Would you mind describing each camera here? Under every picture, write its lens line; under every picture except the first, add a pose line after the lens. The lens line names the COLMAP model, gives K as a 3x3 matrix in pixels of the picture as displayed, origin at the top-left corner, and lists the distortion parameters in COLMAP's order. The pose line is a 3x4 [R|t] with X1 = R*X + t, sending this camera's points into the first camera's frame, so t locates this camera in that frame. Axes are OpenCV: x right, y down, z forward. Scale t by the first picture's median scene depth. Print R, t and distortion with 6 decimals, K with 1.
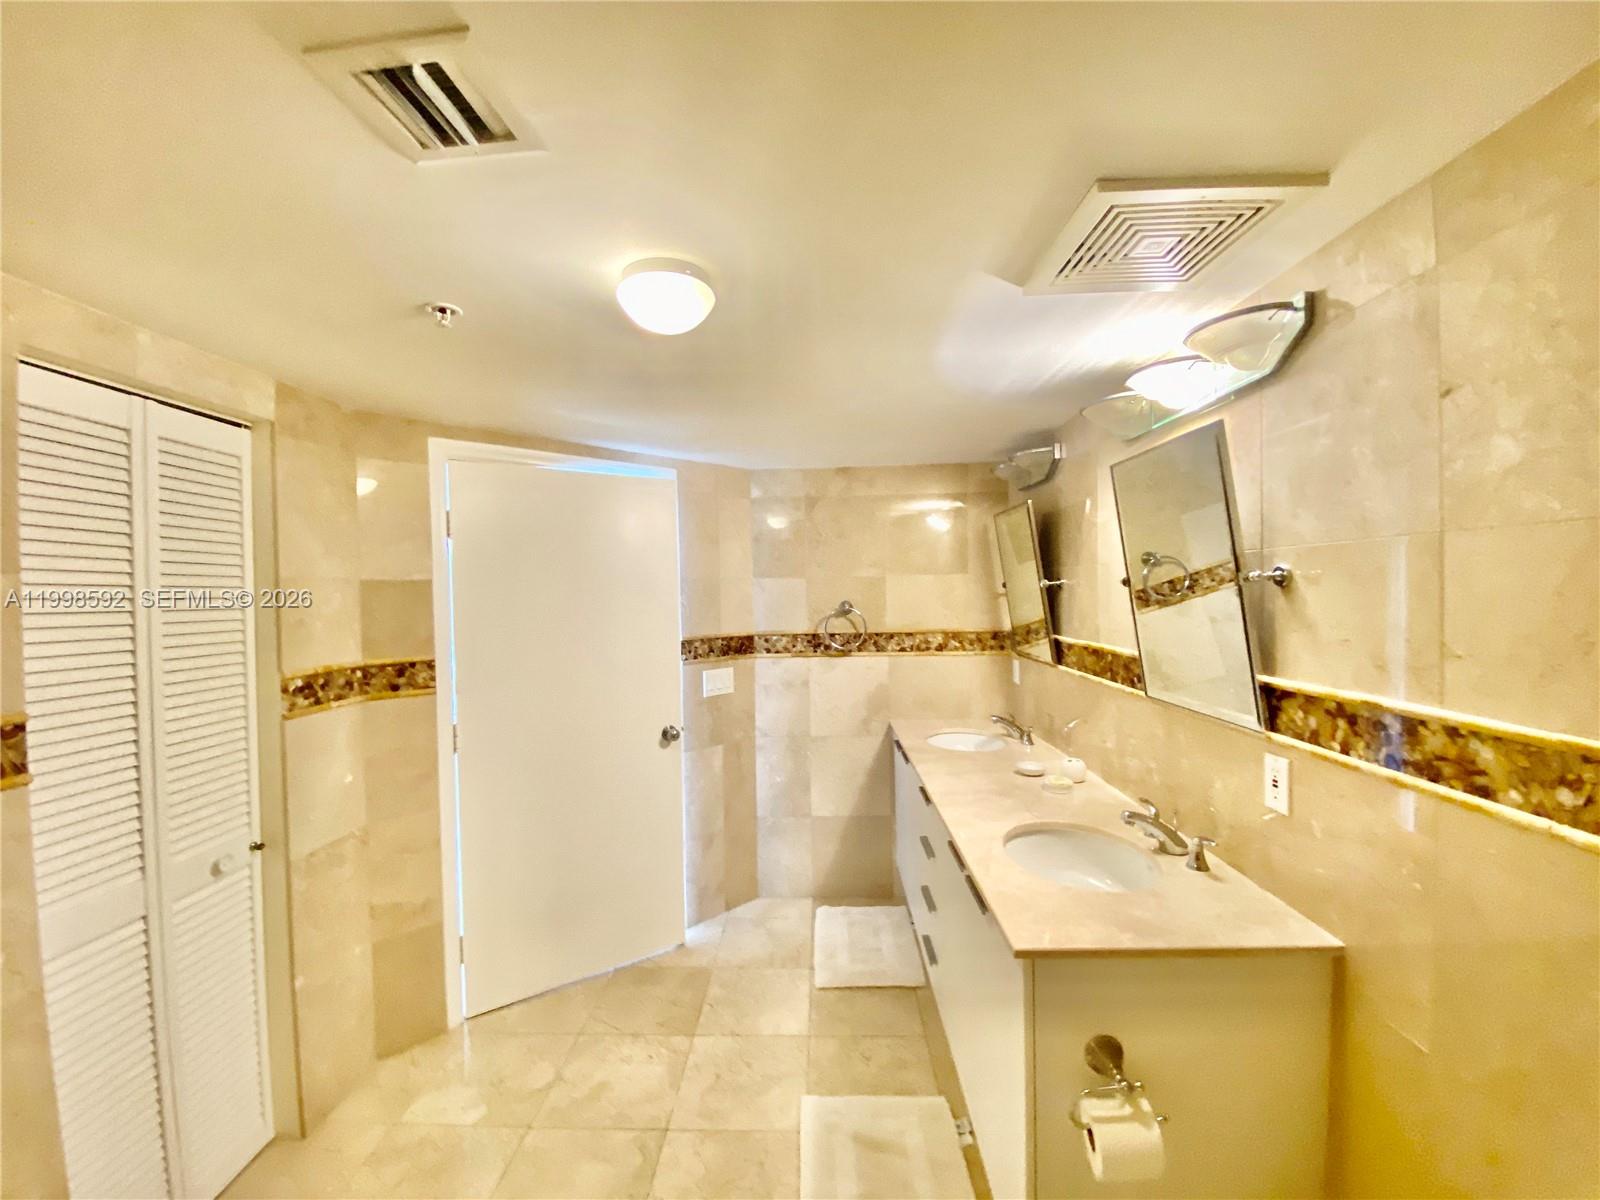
lens RADIAL K [[649.7, 0, 788.8], [0, 649.7, 604.9], [0, 0, 1]] dist [0.016872, -0.017638]
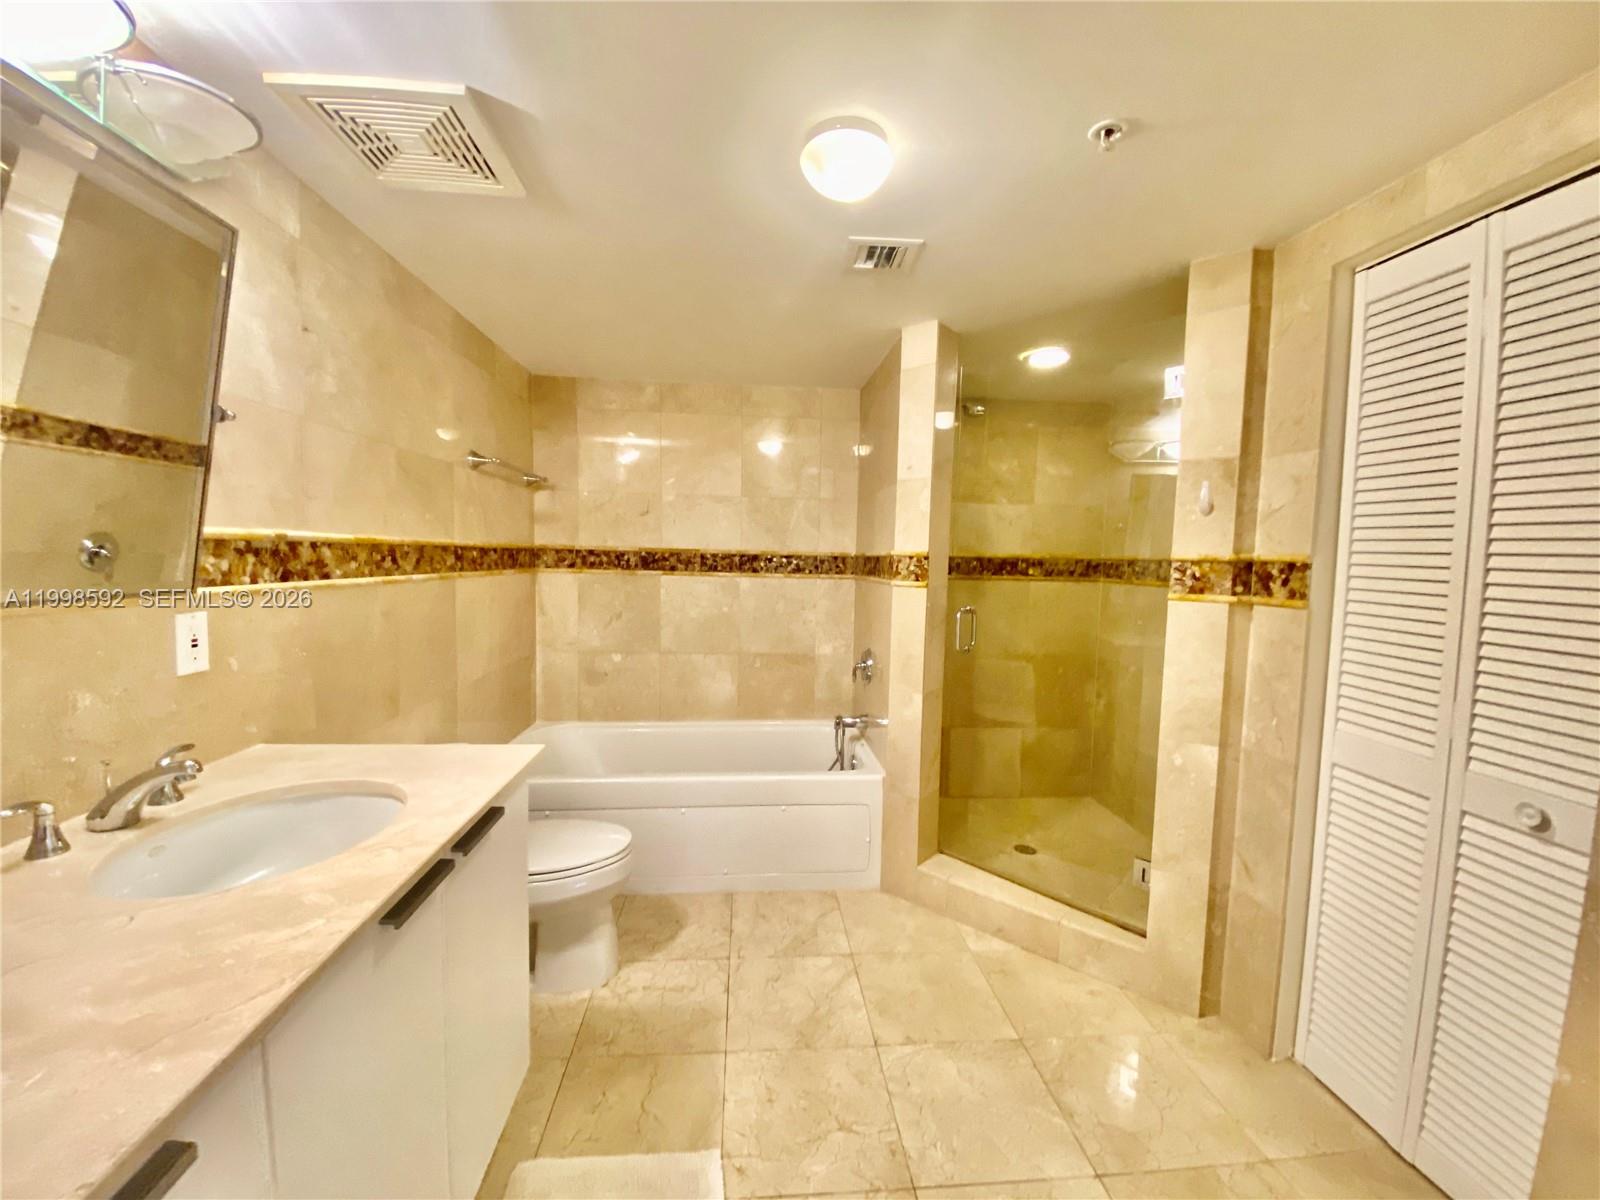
lens RADIAL K [[649.7, 0, 794.4], [0, 649.7, 599.9], [0, 0, 1]] dist [0.016872, -0.017638]
pose [[-0.991861, 0.008710, -0.127029, 0.031027], [-0.003131, 0.995688, 0.092714, 0.125741], [0.127289, 0.092357, -0.987556, 1.965077]]
